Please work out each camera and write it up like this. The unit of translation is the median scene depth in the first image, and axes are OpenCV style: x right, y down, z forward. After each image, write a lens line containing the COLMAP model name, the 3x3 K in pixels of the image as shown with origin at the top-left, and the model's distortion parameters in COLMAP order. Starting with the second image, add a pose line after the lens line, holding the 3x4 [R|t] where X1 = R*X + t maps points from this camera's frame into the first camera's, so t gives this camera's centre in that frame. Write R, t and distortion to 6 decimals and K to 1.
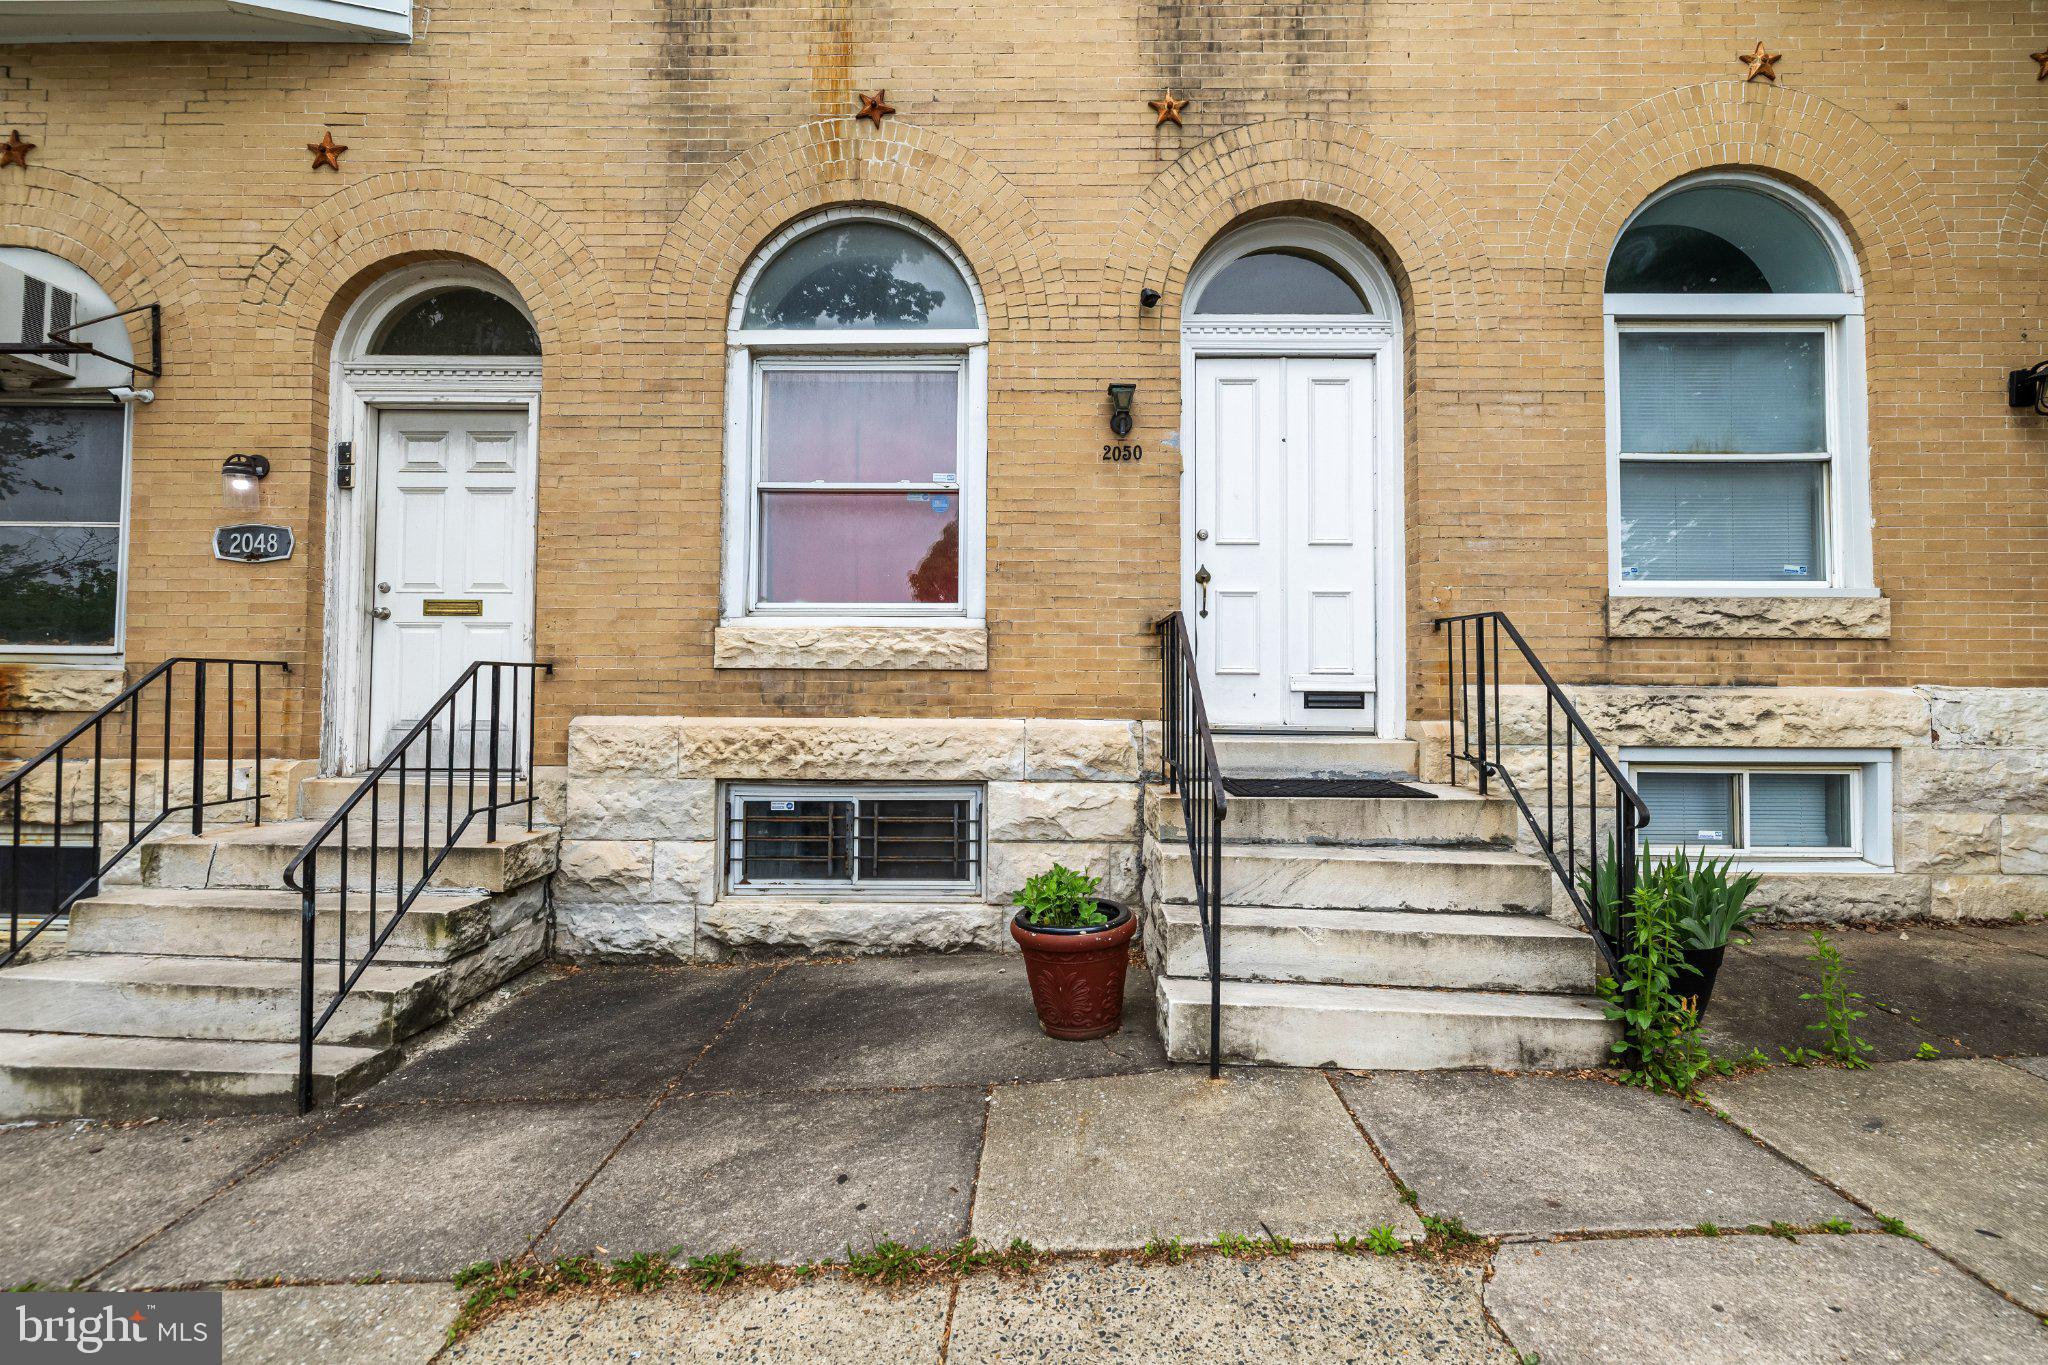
lens RADIAL K [[861.5, 0, 1028.3], [0, 861.5, 673.0], [0, 0, 1]] dist [0.003688, 0.000024]
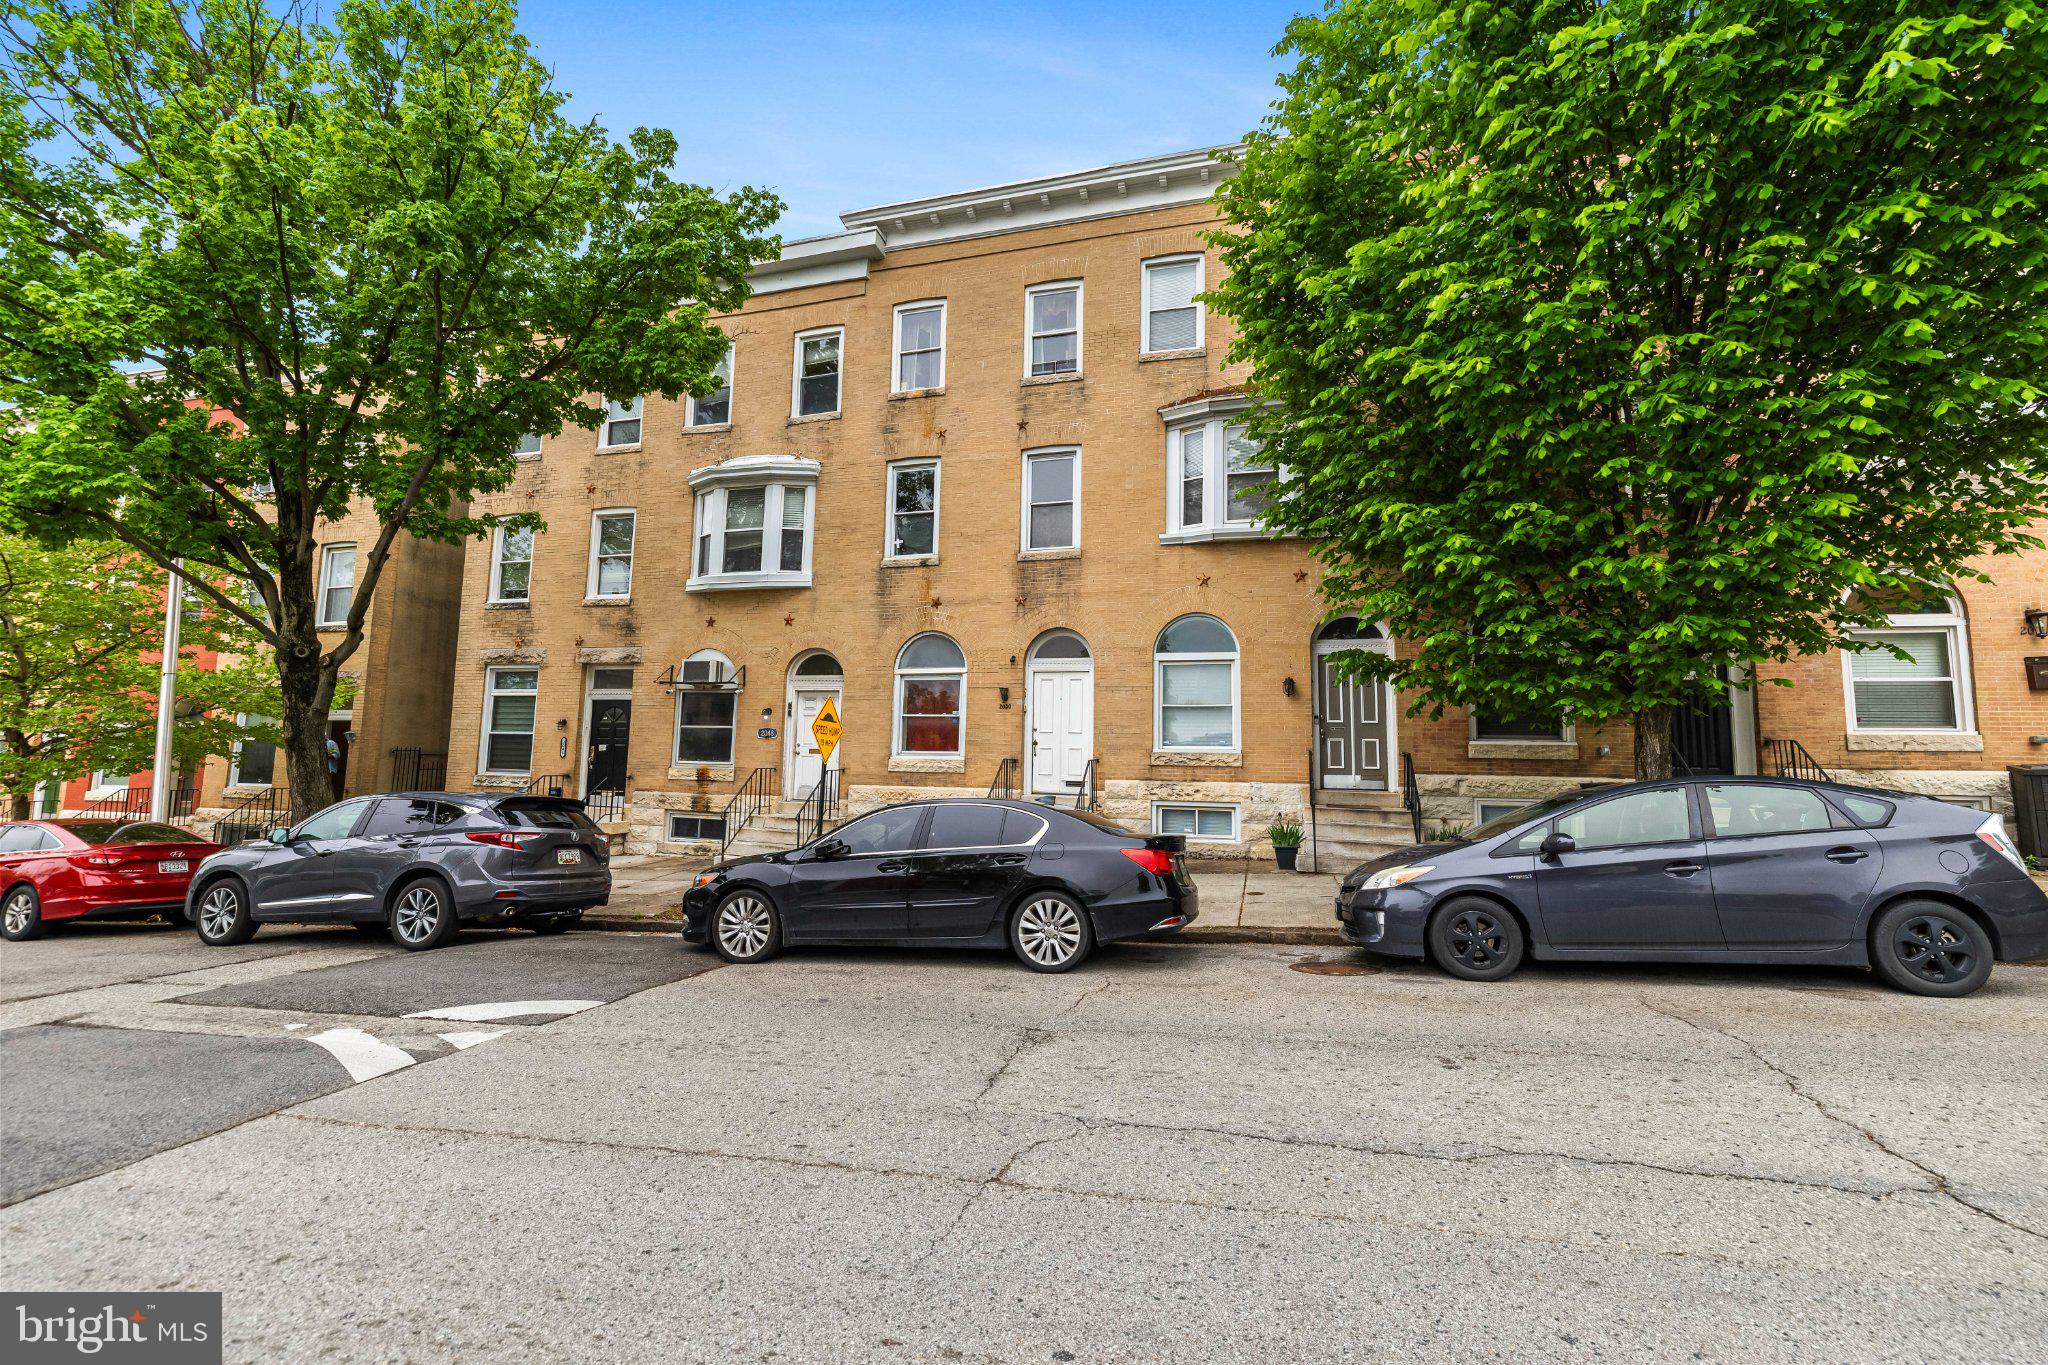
lens RADIAL K [[861.5, 0, 1028.3], [0, 861.5, 673.0], [0, 0, 1]] dist [0.003688, 0.000024]
pose [[0.966822, -0.015886, -0.254955, 1.019202], [-0.005975, 0.996385, -0.084743, -0.104784], [0.255380, 0.083455, 0.963232, -2.114342]]
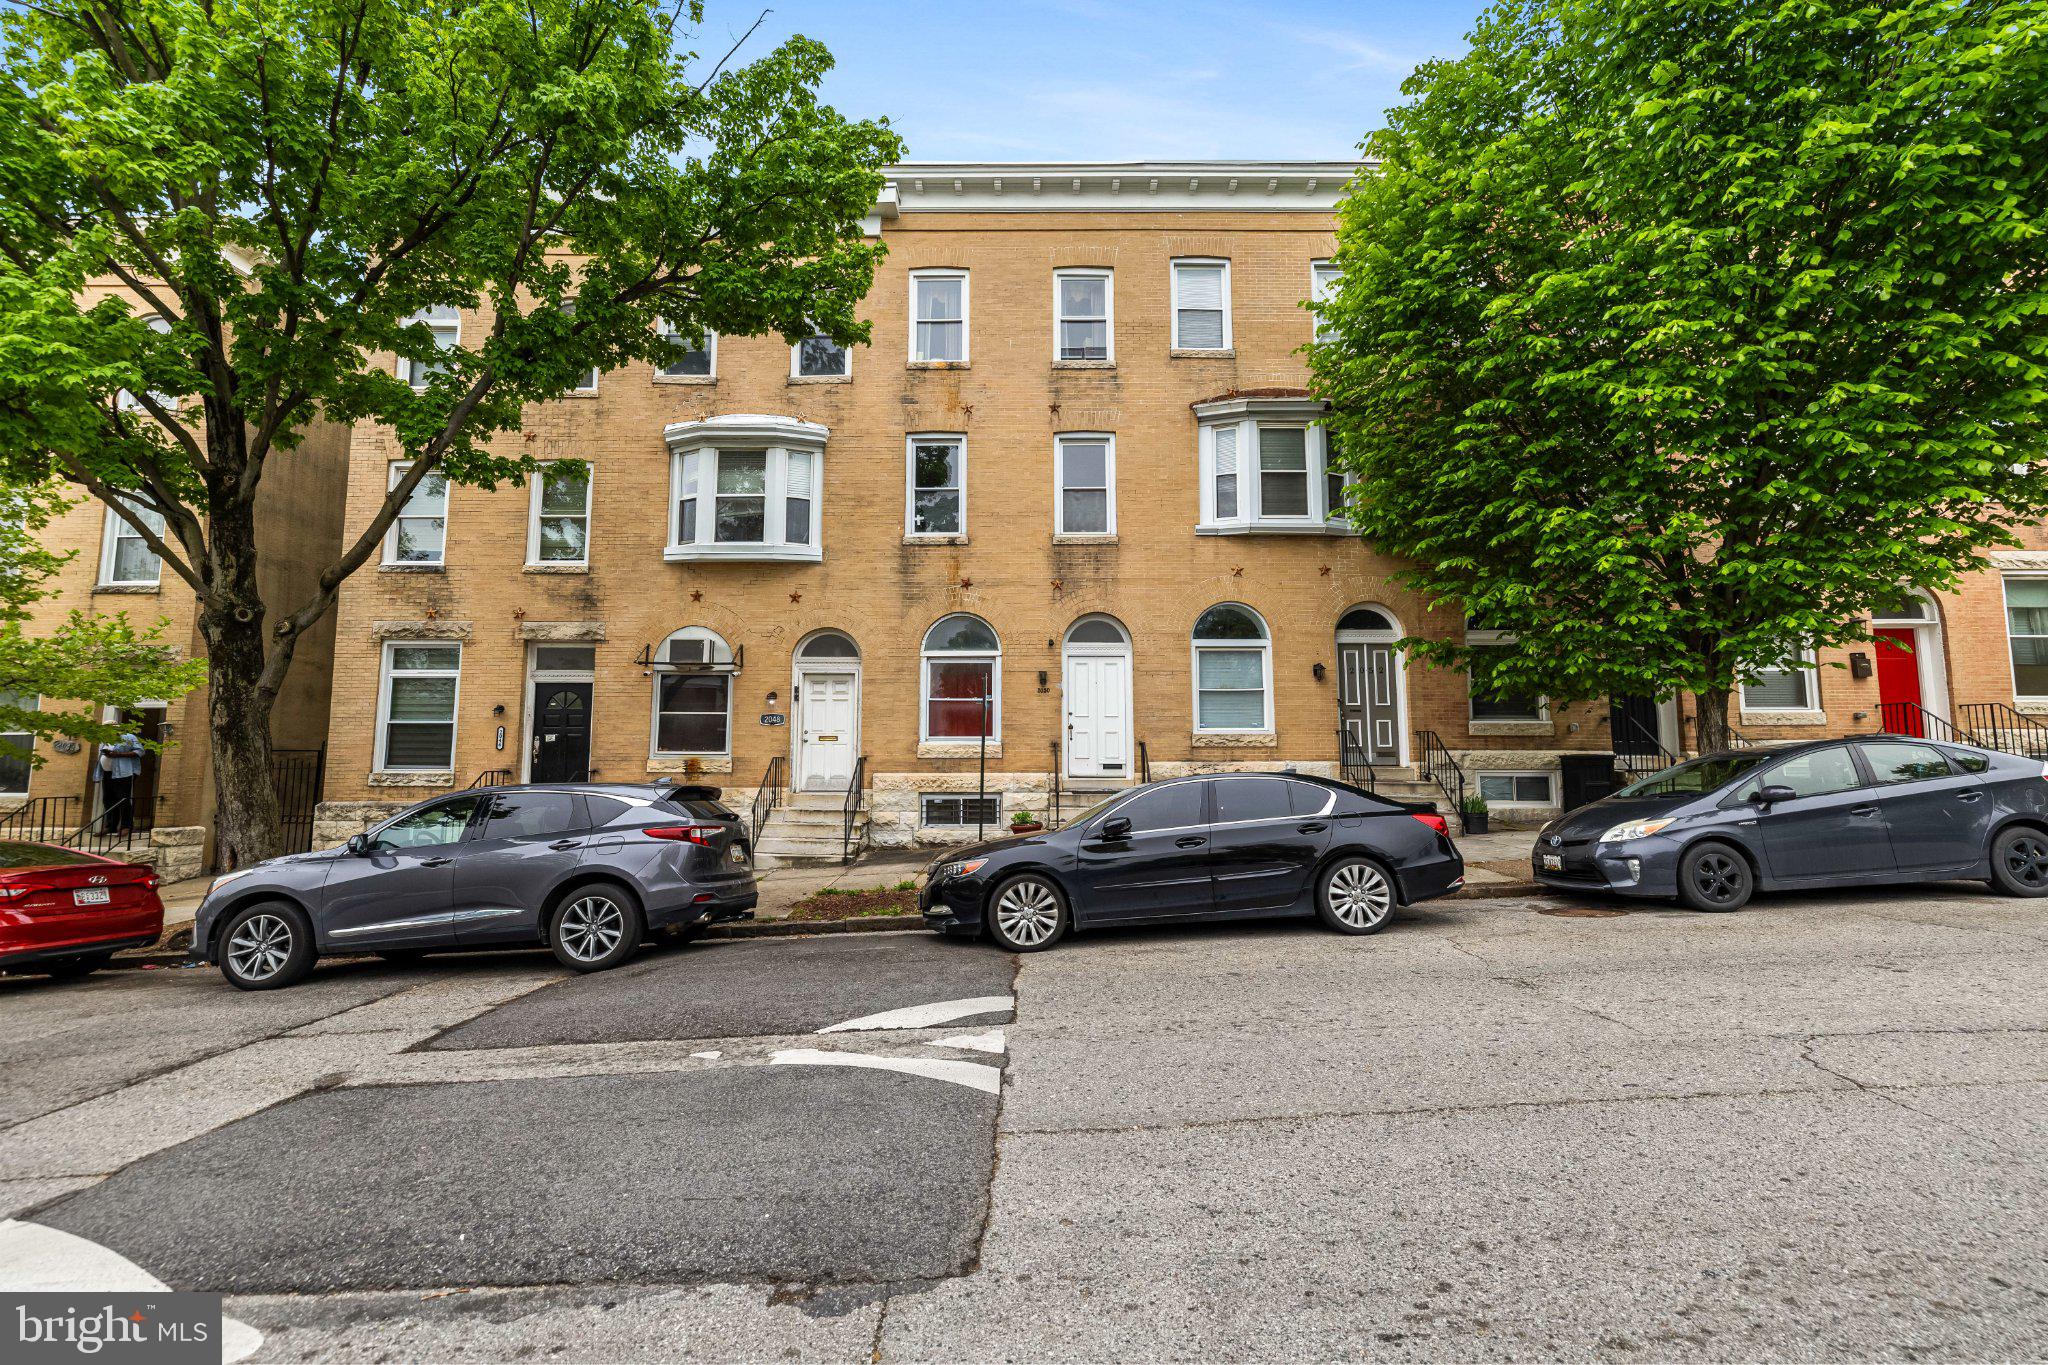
lens RADIAL K [[861.5, 0, 1028.3], [0, 861.5, 673.0], [0, 0, 1]] dist [0.003688, 0.000024]
pose [[0.999901, -0.005110, 0.013085, 0.009526], [0.006115, 0.996937, -0.077966, -0.067722], [-0.012647, 0.078038, 0.996870, -2.213092]]
